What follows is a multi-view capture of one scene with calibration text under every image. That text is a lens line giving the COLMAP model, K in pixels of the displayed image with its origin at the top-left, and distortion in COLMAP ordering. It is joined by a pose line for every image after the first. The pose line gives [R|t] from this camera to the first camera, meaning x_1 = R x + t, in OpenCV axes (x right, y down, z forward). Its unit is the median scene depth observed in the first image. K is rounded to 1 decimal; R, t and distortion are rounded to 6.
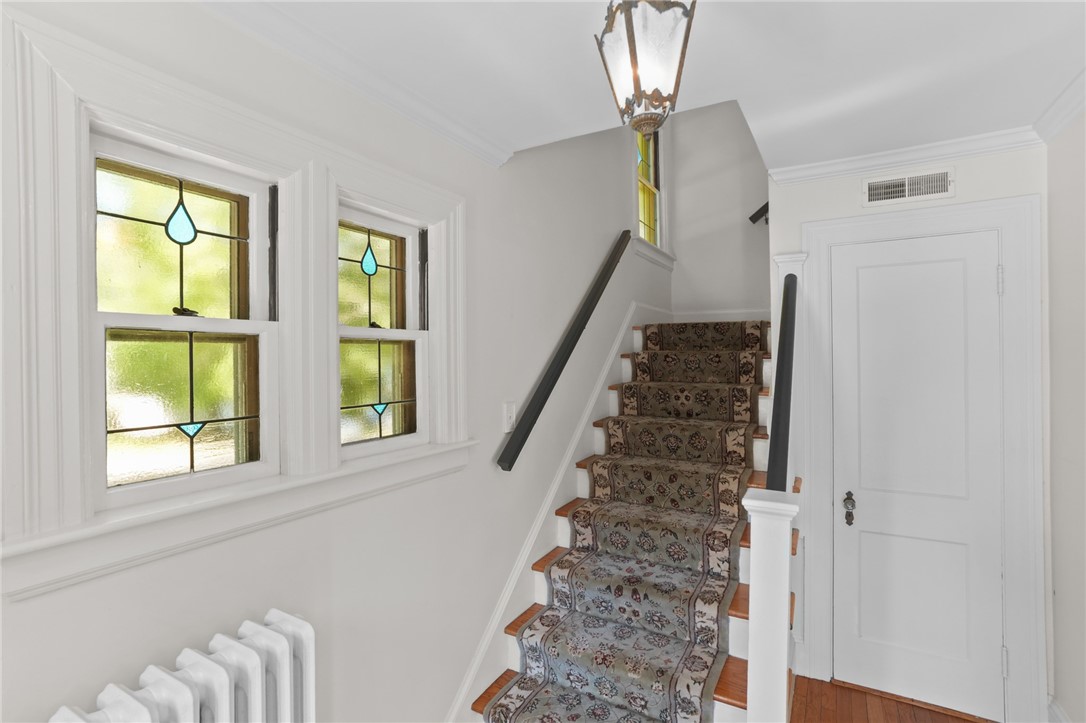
lens RADIAL K [[503.0, 0, 541.9], [0, 503.0, 376.5], [0, 0, 1]] dist [-0.059383, 0.029143]
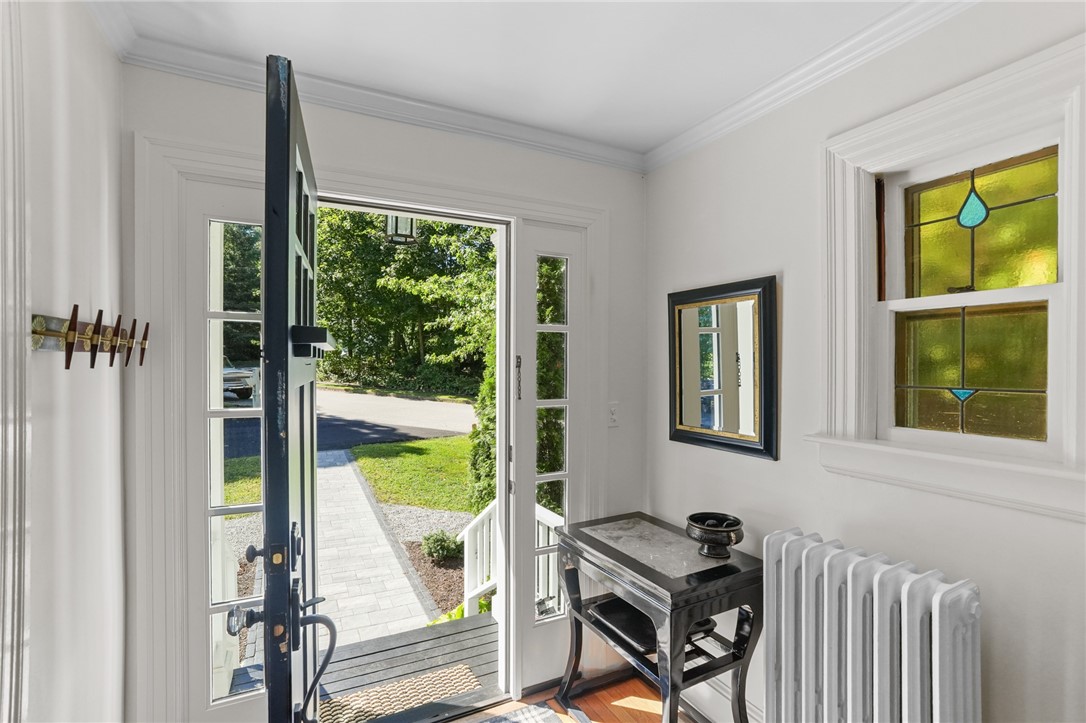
lens RADIAL K [[516.6, 0, 541.7], [0, 516.6, 379.5], [0, 0, 1]] dist [-0.053803, 0.034179]
pose [[-0.554189, 0.042747, -0.831292, 0.751285], [-0.017023, 0.997890, 0.062662, 0.017336], [0.832216, 0.048878, -0.552292, 0.816296]]
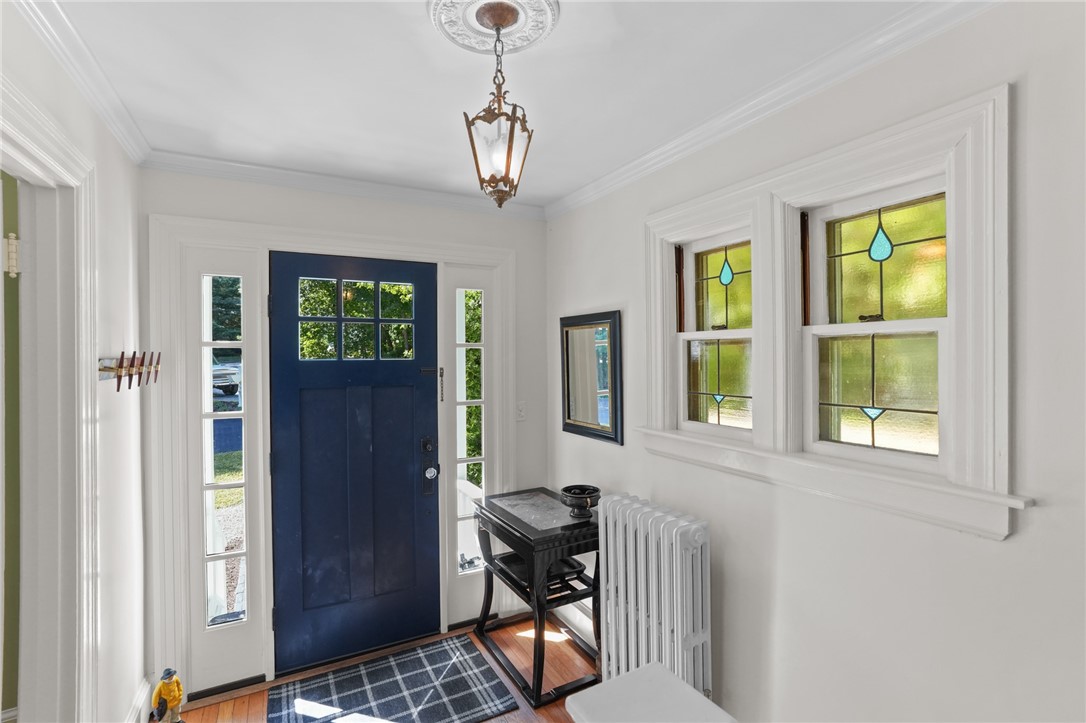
lens RADIAL K [[503.0, 0, 541.9], [0, 503.0, 376.5], [0, 0, 1]] dist [-0.059383, 0.029143]
pose [[-0.524907, 0.052275, -0.849553, 0.990475], [-0.013047, 0.997501, 0.069439, -0.072258], [0.851060, 0.047533, -0.522913, 1.324422]]
